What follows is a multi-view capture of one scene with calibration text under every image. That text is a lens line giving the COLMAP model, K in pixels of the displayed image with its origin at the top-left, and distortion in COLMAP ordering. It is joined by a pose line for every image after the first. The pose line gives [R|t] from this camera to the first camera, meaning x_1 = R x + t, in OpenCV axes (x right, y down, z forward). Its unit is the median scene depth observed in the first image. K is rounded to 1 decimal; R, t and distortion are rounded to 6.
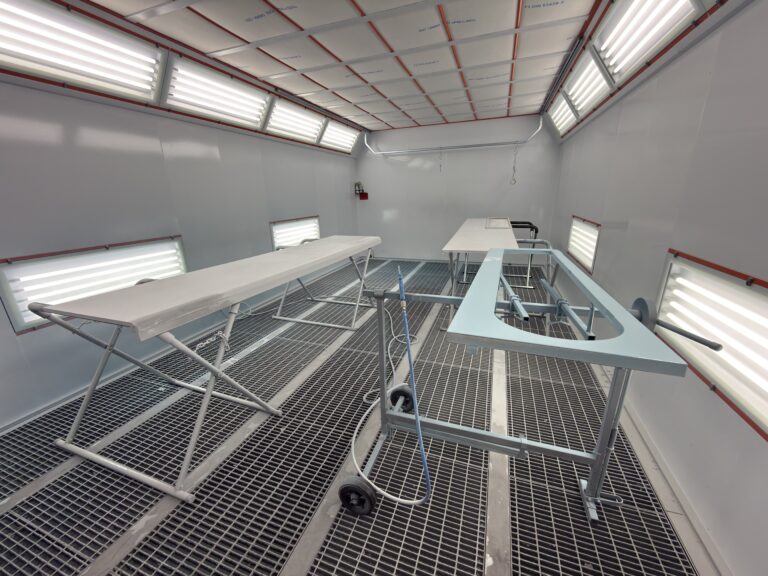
lens RADIAL K [[304.5, 0, 388.0], [0, 304.5, 287.8], [0, 0, 1]] dist [-0.000390, -0.000219]
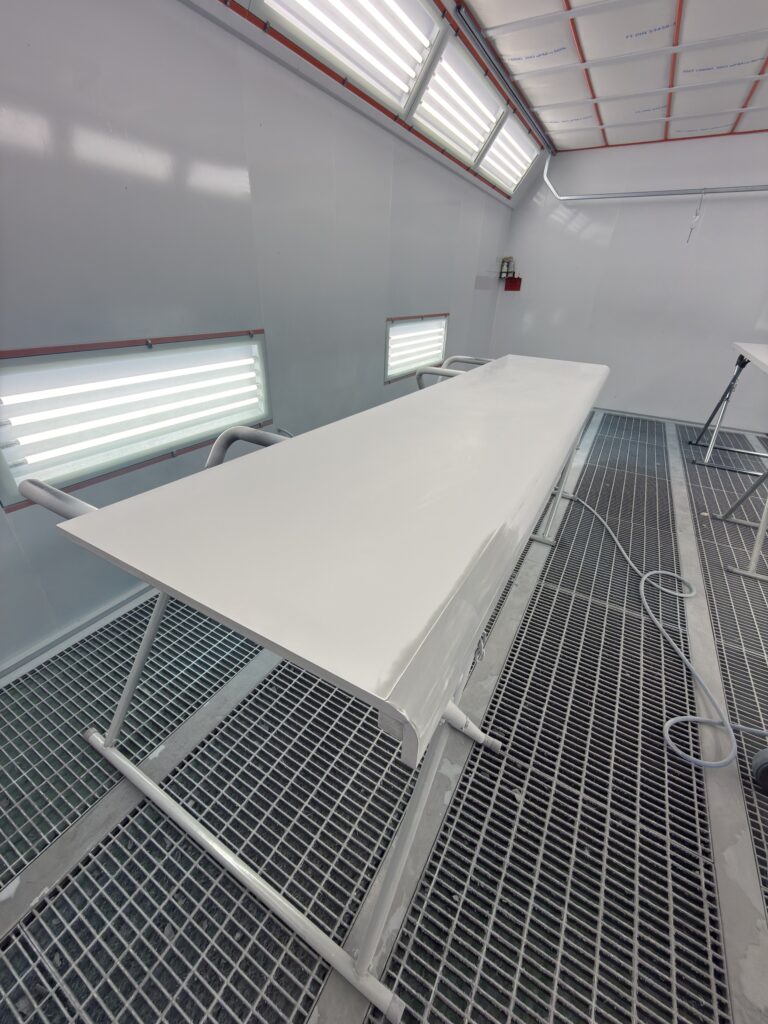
lens RADIAL K [[406.0, 0, 385.2], [0, 406.0, 510.4], [0, 0, 1]] dist [-0.000390, -0.000219]
pose [[0.982032, 0.139356, -0.127254, -0.305637], [-0.110704, 0.971504, 0.209581, -0.036806], [0.152834, -0.191727, 0.969475, 0.262843]]
